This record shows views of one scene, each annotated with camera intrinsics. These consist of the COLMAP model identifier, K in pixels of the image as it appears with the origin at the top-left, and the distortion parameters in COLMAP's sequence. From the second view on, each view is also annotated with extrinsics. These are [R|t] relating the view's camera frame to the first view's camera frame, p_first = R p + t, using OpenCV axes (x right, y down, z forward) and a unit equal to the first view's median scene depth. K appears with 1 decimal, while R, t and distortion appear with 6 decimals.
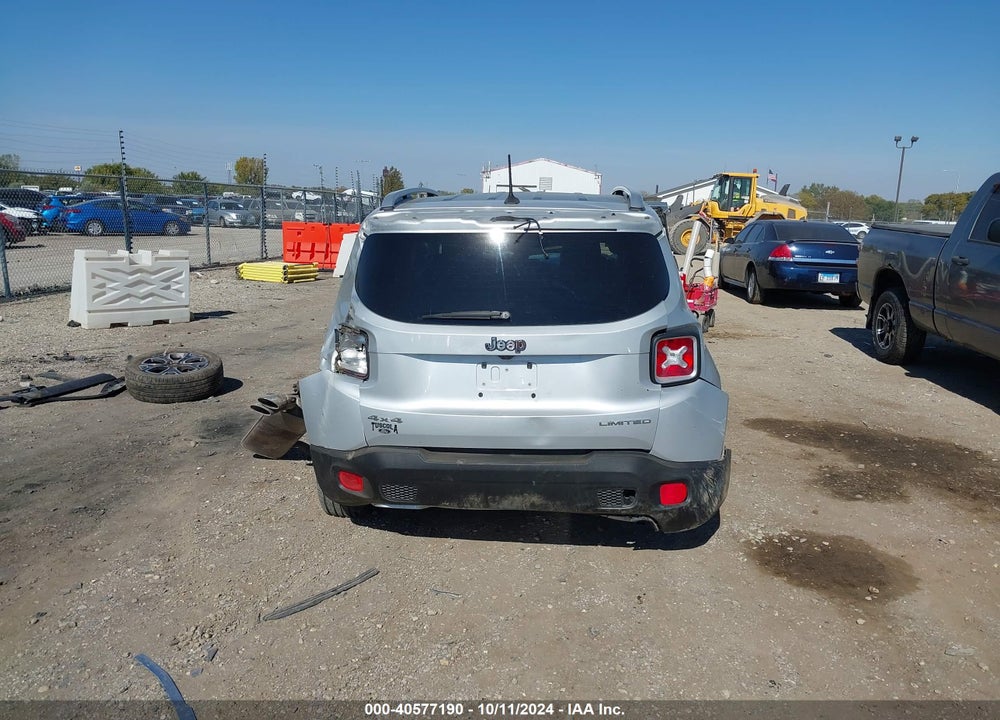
lens RADIAL K [[796.9, 0, 502.0], [0, 796.9, 340.5], [0, 0, 1]] dist [0.006319, -0.000775]
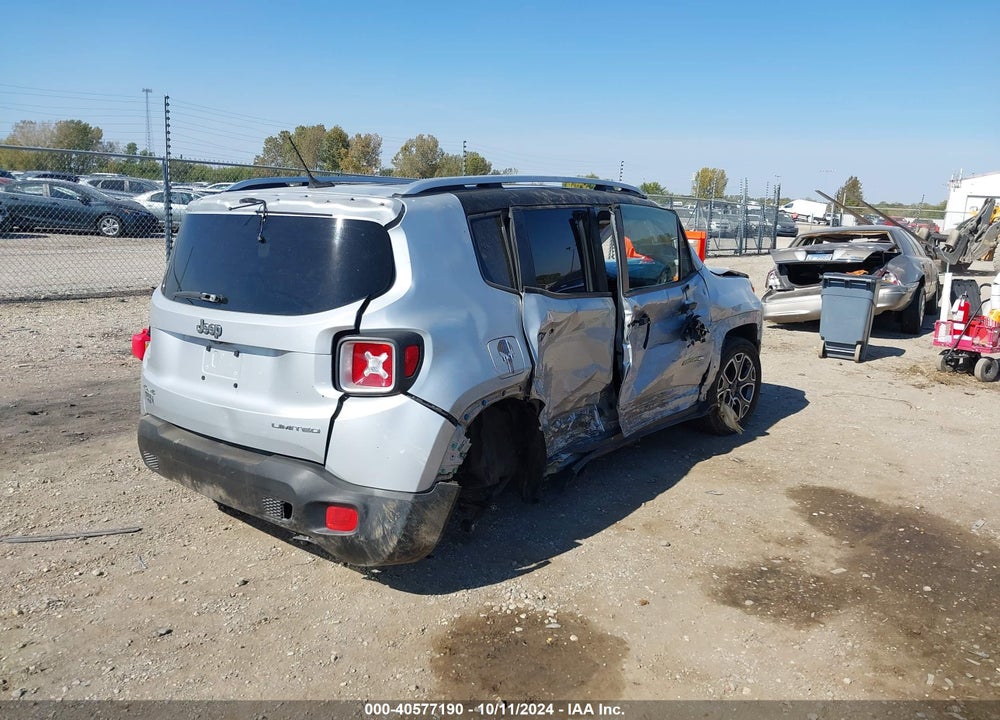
lens RADIAL K [[790.1, 0, 500.0], [0, 790.1, 360.0], [0, 0, 1]] dist [-0.002905, -0.002726]
pose [[0.843602, 0.116677, -0.524140, 0.728549], [-0.110311, 0.992945, 0.043492, -0.033895], [0.525516, 0.021129, 0.850521, 0.327765]]
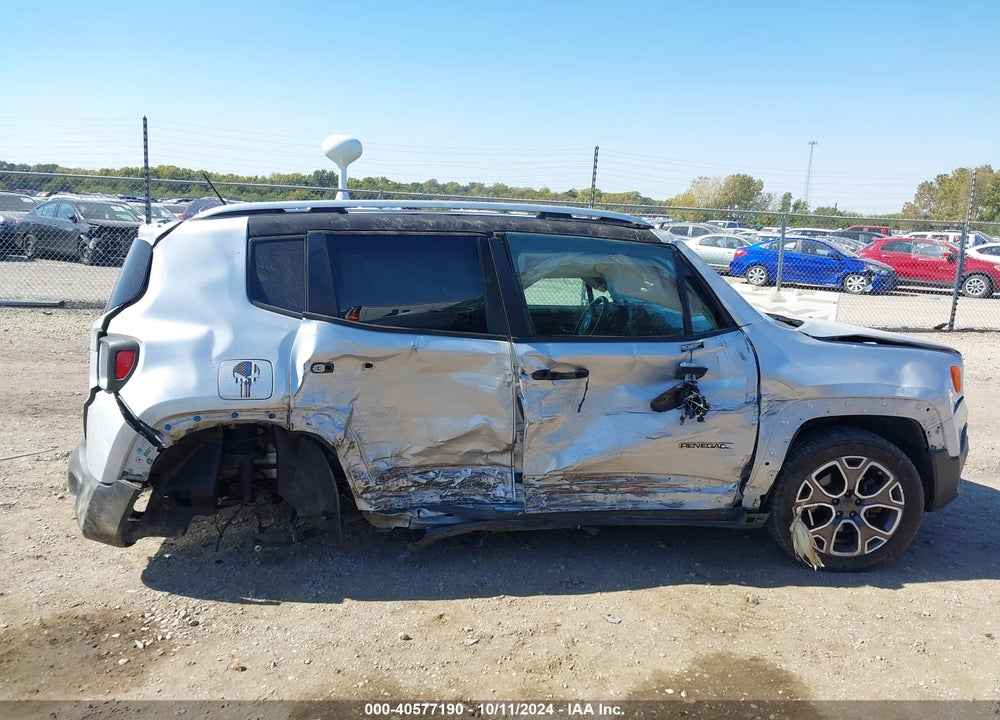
lens RADIAL K [[779.3, 0, 500.0], [0, 779.3, 360.0], [0, 0, 1]] dist [0.001712, 0.001873]
pose [[0.223093, 0.155165, -0.962369, 1.170835], [-0.196879, 0.974077, 0.111413, -0.174629], [0.954708, 0.164615, 0.247859, 1.151744]]
